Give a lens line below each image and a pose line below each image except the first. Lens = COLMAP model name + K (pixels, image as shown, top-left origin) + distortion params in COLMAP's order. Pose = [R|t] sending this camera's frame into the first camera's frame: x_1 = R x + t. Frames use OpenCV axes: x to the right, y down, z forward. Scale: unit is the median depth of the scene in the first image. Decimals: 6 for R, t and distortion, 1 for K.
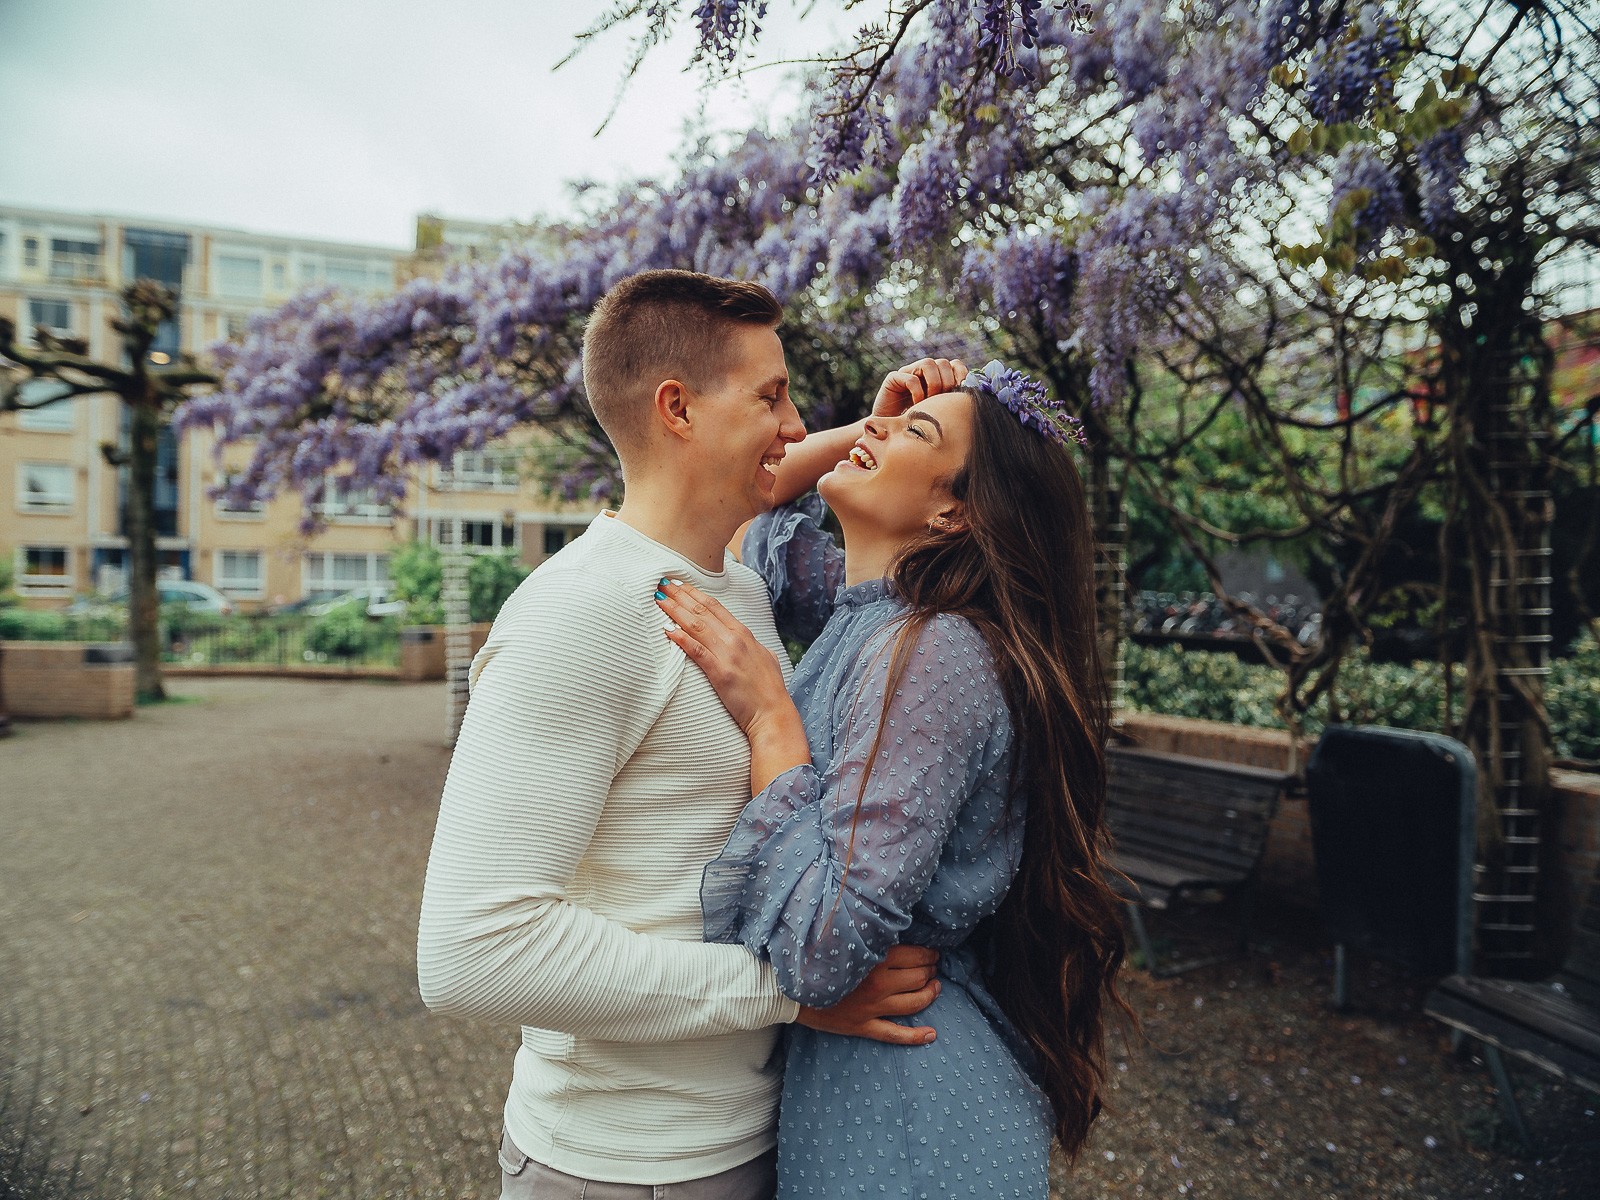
lens RADIAL K [[1140.4, 0, 812.8], [0, 1140.4, 597.1], [0, 0, 1]] dist [-0.017711, 0.007229]
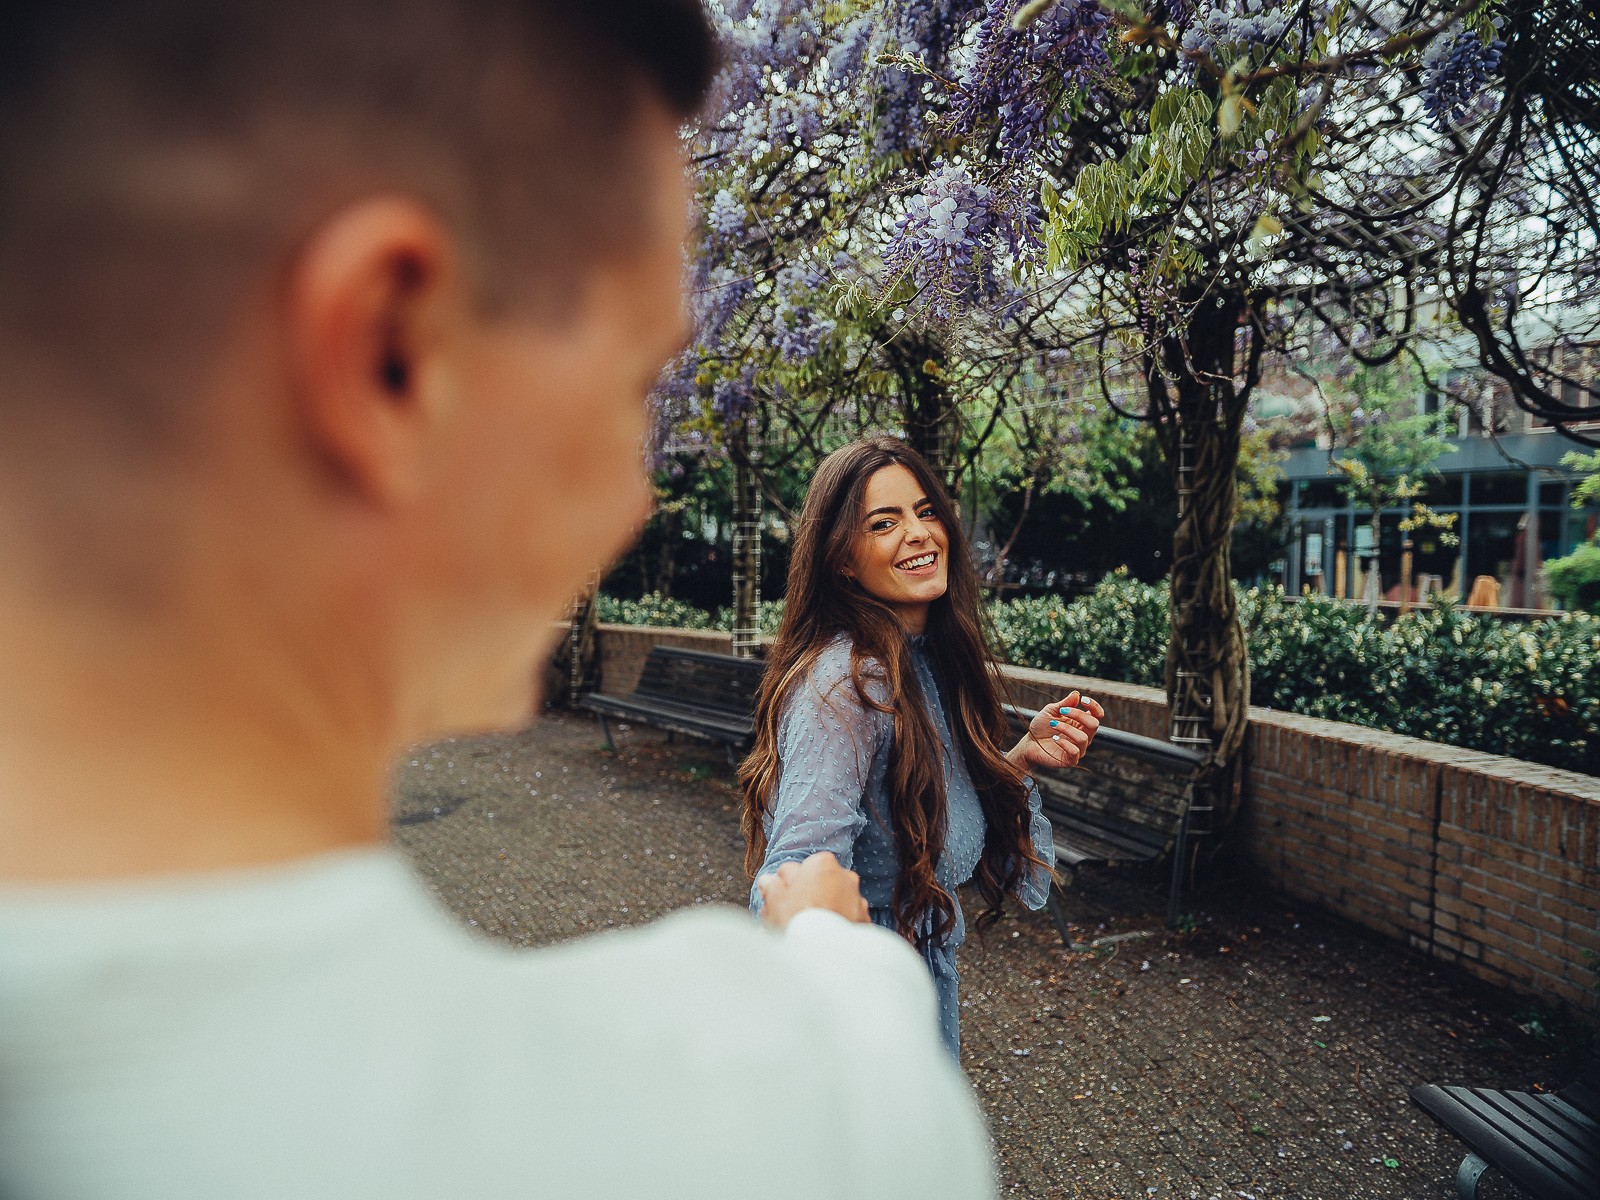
lens RADIAL K [[1140.4, 0, 811.4], [0, 1140.4, 598.9], [0, 0, 1]] dist [-0.017711, 0.007229]
pose [[0.984269, -0.016813, 0.175872, 0.080028], [0.008096, 0.998708, 0.050164, -0.021322], [-0.176488, -0.047951, 0.983134, -0.471121]]
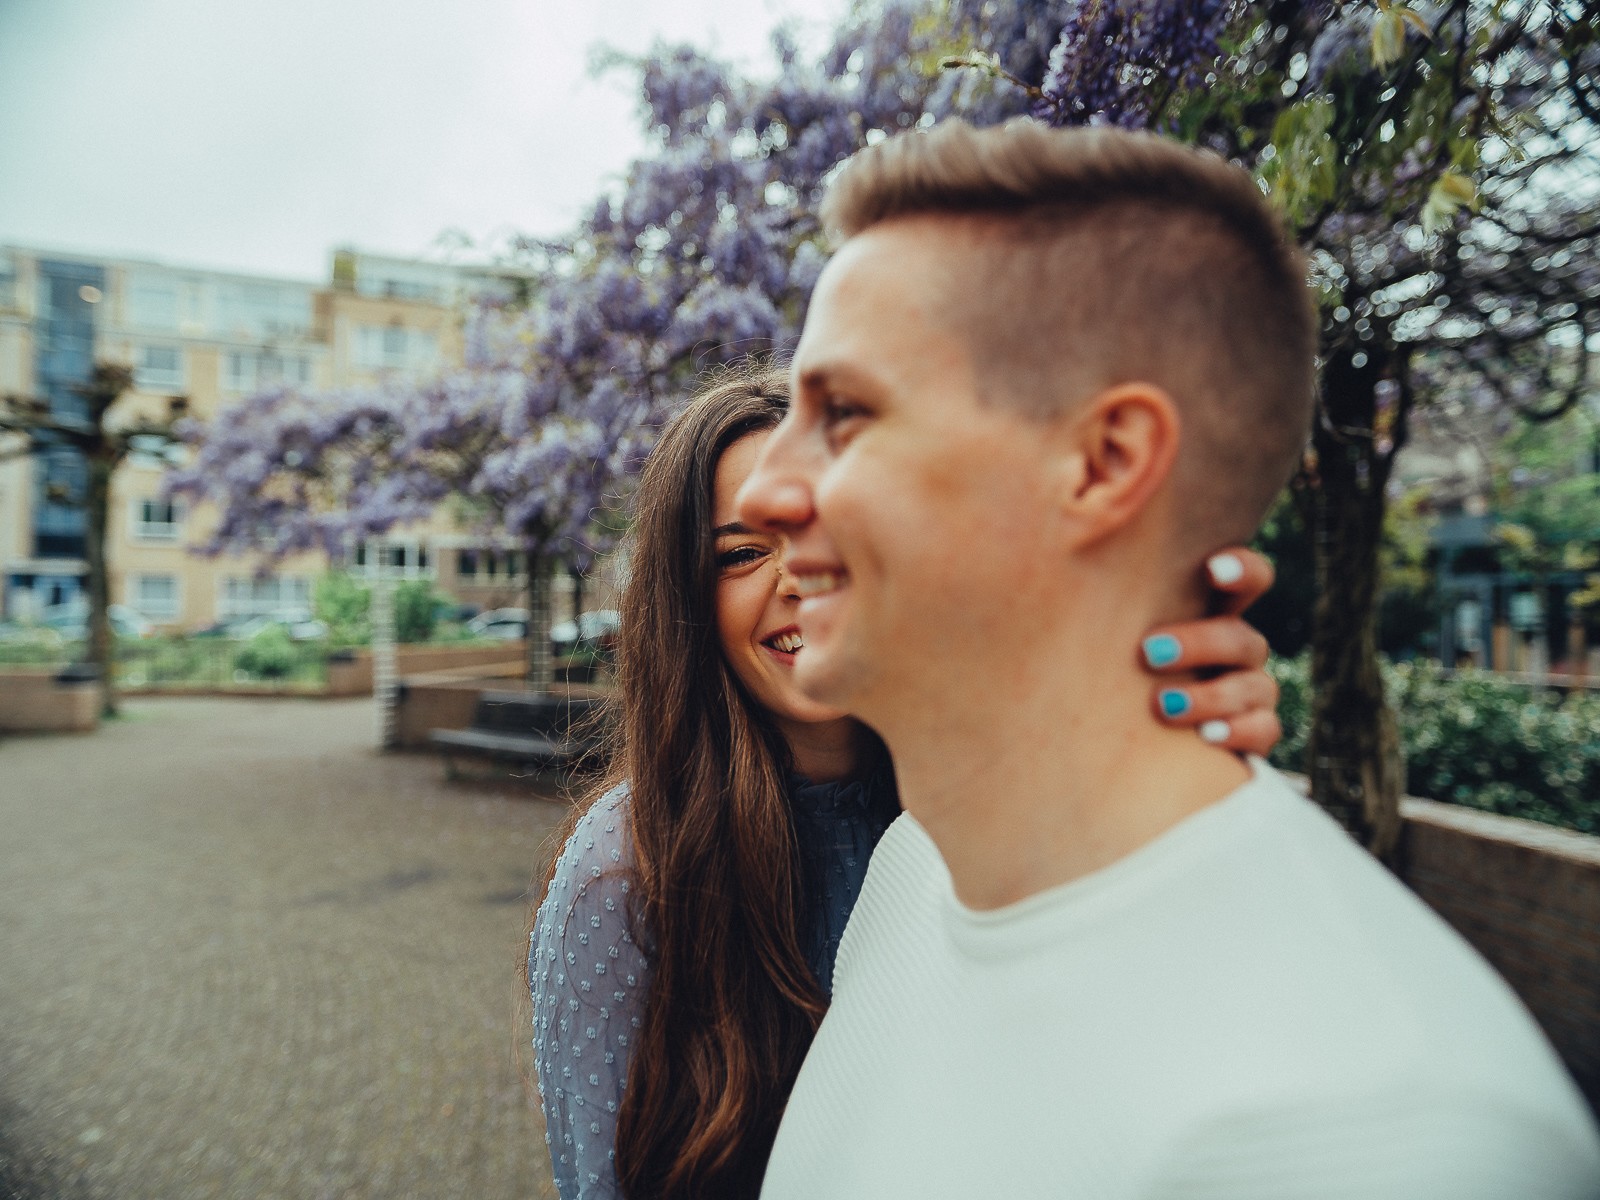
lens RADIAL K [[1140.4, 0, 815.6], [0, 1140.4, 603.1], [0, 0, 1]] dist [-0.017711, 0.007229]
pose [[0.997325, -0.006134, 0.072842, 0.102229], [0.006649, 0.999955, -0.006828, -0.025091], [-0.072797, 0.007294, 0.997320, -0.428239]]
